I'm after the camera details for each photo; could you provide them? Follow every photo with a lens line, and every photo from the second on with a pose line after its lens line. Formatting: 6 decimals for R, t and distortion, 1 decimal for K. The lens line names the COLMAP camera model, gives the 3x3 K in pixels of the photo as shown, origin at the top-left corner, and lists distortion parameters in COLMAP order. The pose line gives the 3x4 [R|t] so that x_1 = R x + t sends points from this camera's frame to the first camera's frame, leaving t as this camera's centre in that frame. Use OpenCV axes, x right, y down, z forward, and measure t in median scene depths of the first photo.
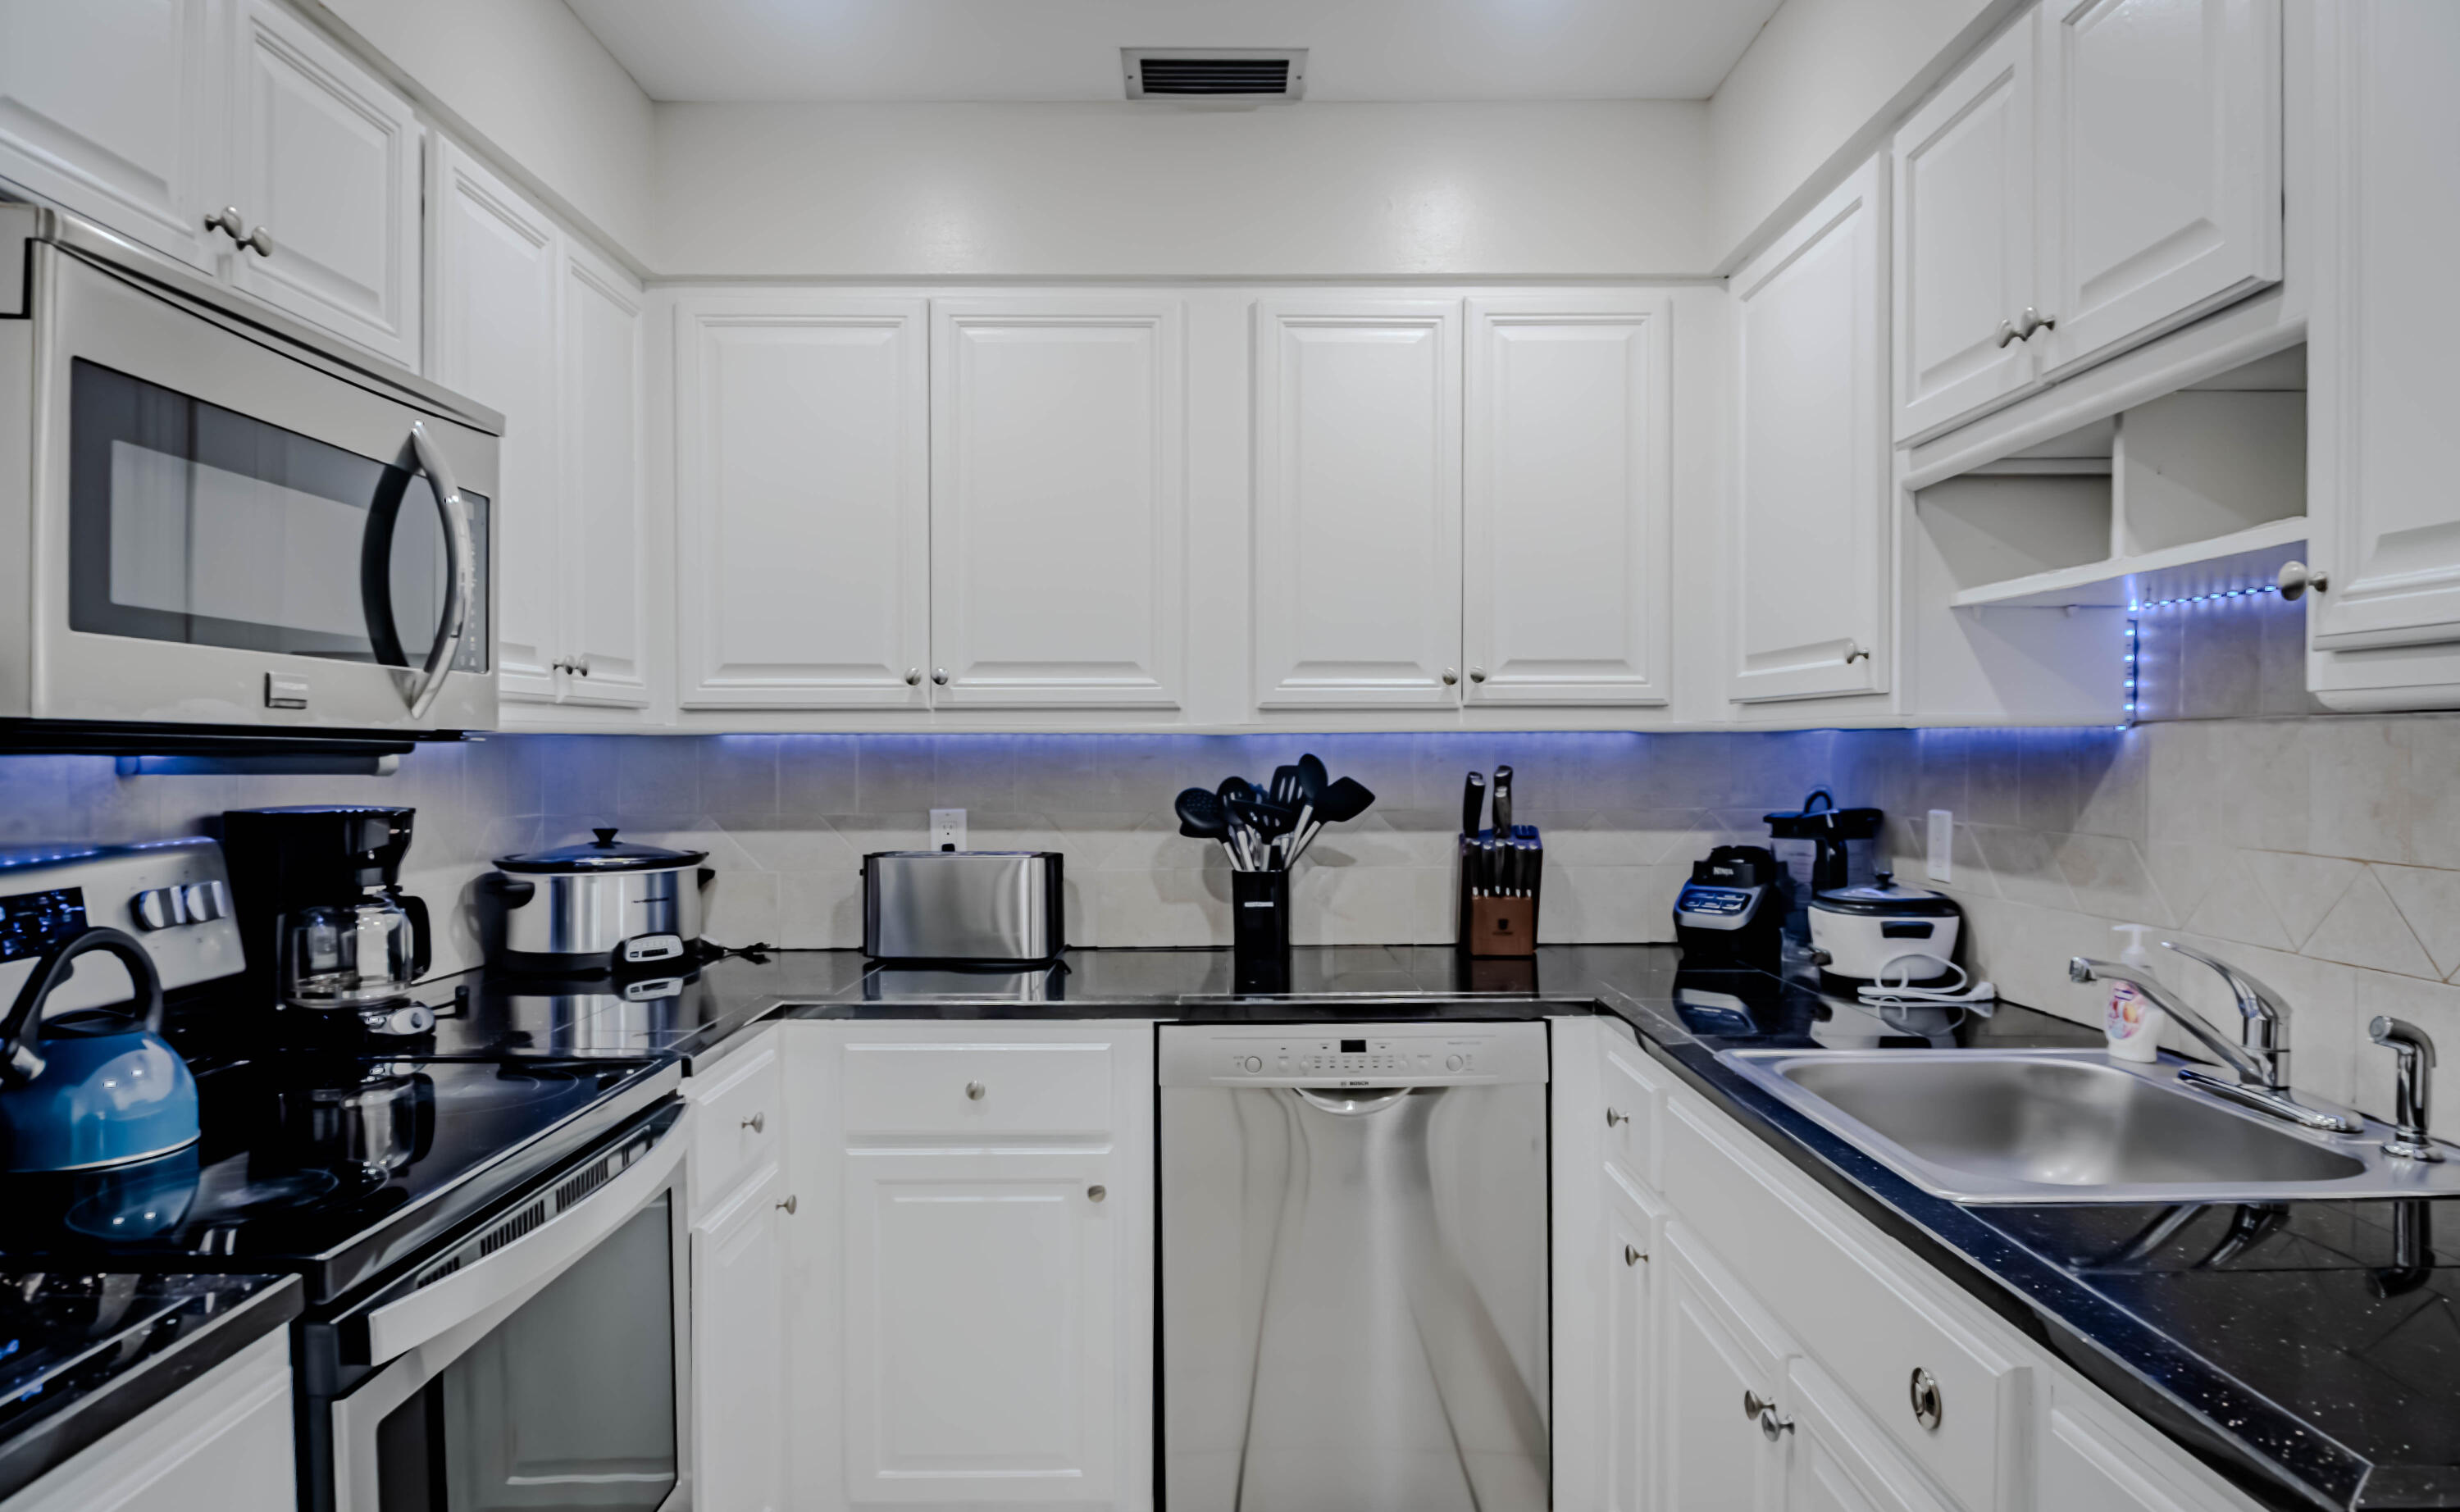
lens RADIAL K [[1548.7, 0, 1230.0], [0, 1548.7, 756.0], [0, 0, 1]] dist [-0.004140, -0.004327]
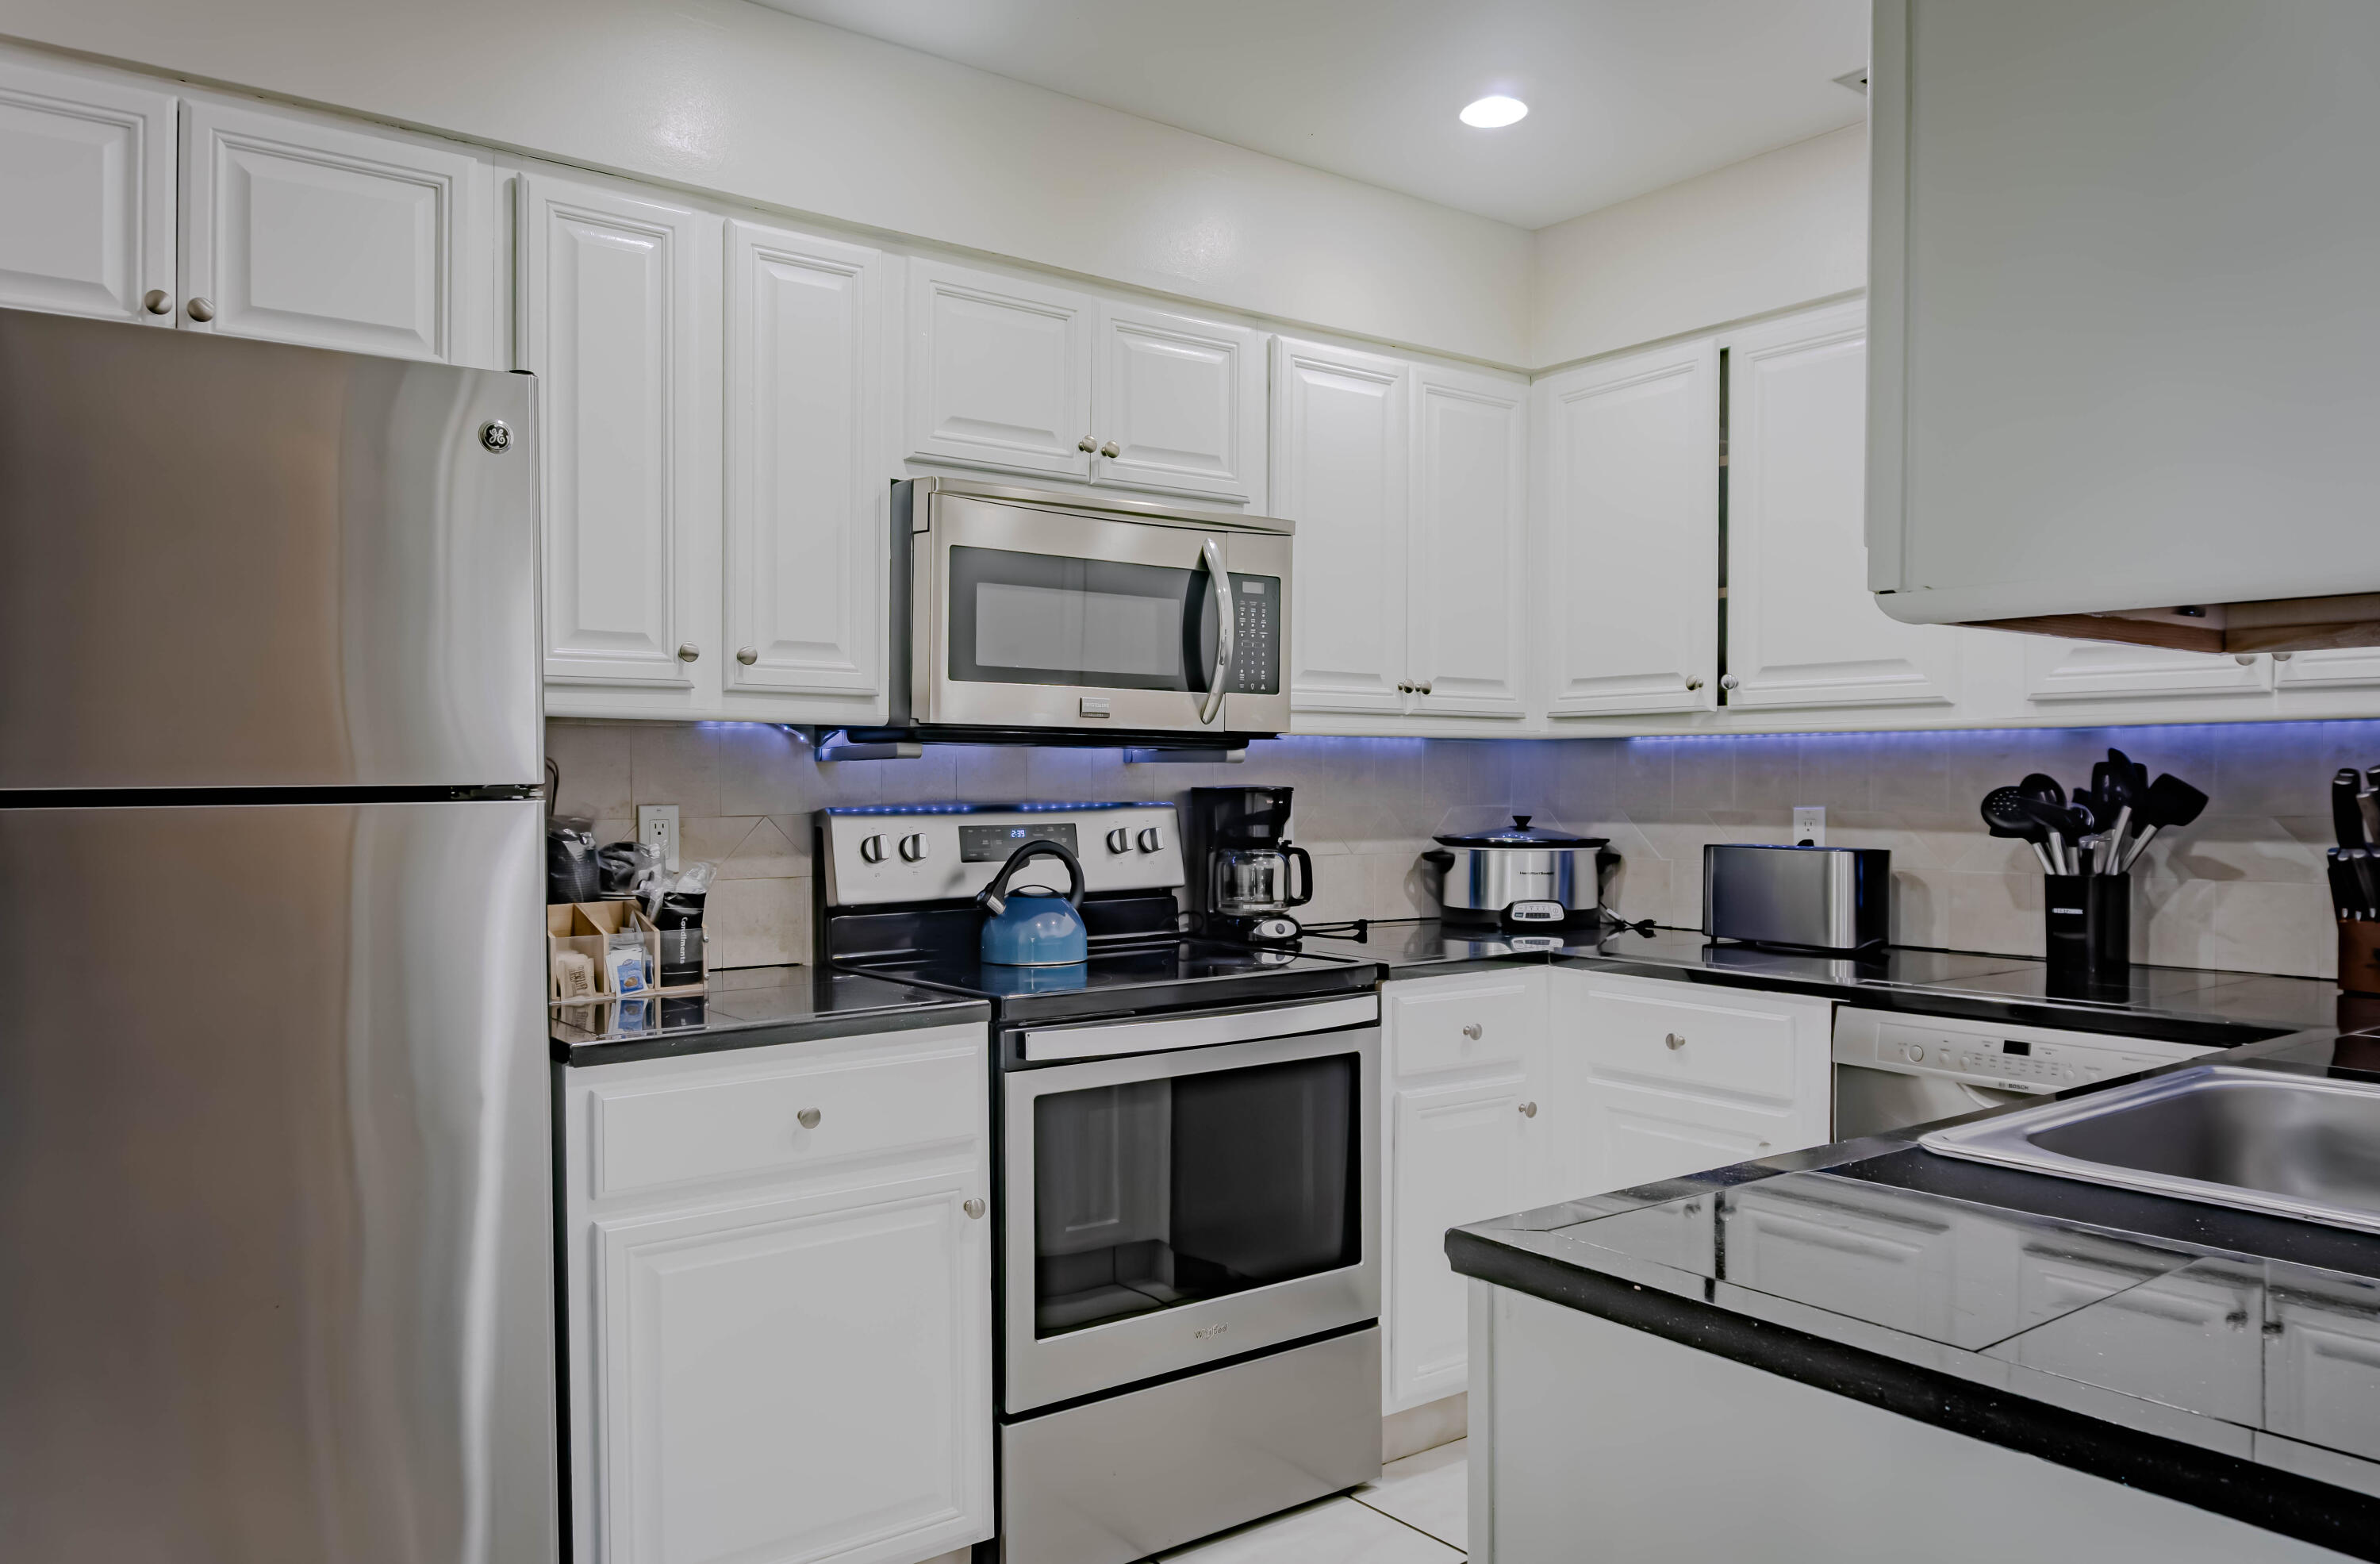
lens RADIAL K [[1662.6, 0, 1158.2], [0, 1662.6, 784.5], [0, 0, 1]] dist [0.001910, -0.004093]
pose [[0.594086, 0.004873, -0.804387, 0.521652], [-0.006564, 0.999978, 0.001210, 0.023042], [0.804375, 0.004561, 0.594105, -0.037350]]
